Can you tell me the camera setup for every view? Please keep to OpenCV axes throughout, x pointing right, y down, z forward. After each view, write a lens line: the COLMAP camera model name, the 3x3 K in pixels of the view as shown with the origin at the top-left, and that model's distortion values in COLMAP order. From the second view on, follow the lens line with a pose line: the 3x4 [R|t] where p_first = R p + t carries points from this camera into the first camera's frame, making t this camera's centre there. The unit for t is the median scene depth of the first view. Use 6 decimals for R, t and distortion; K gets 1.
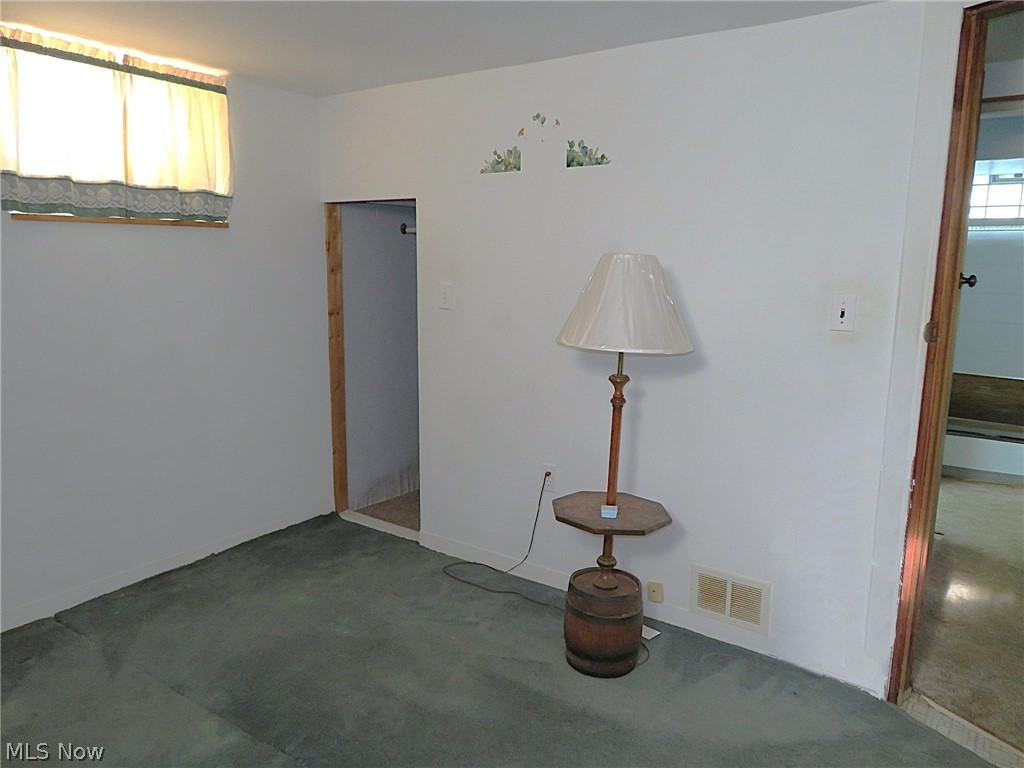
lens RADIAL K [[737.4, 0, 512.0], [0, 737.4, 384.0], [0, 0, 1]] dist [-0.001983, 0.007362]
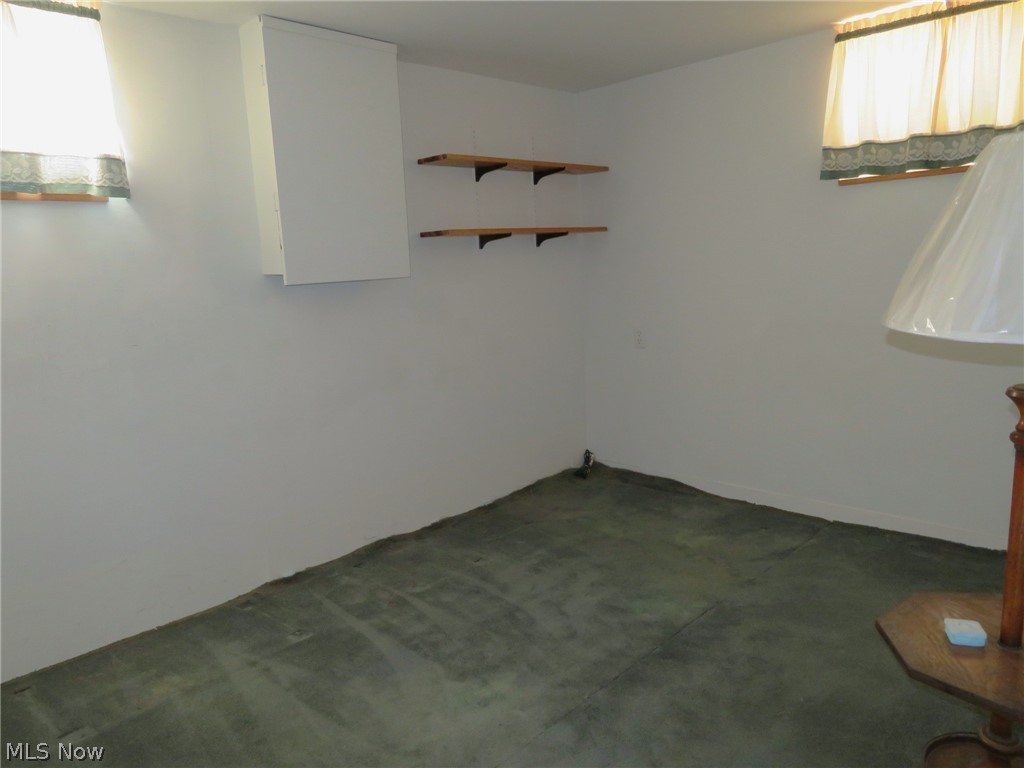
lens RADIAL K [[737.4, 0, 512.0], [0, 737.4, 384.0], [0, 0, 1]] dist [-0.001983, 0.007362]
pose [[-0.117767, 0.166008, -0.979067, 0.613660], [-0.115629, 0.976929, 0.179554, -0.060112], [0.986286, 0.134354, -0.095855, 0.622016]]
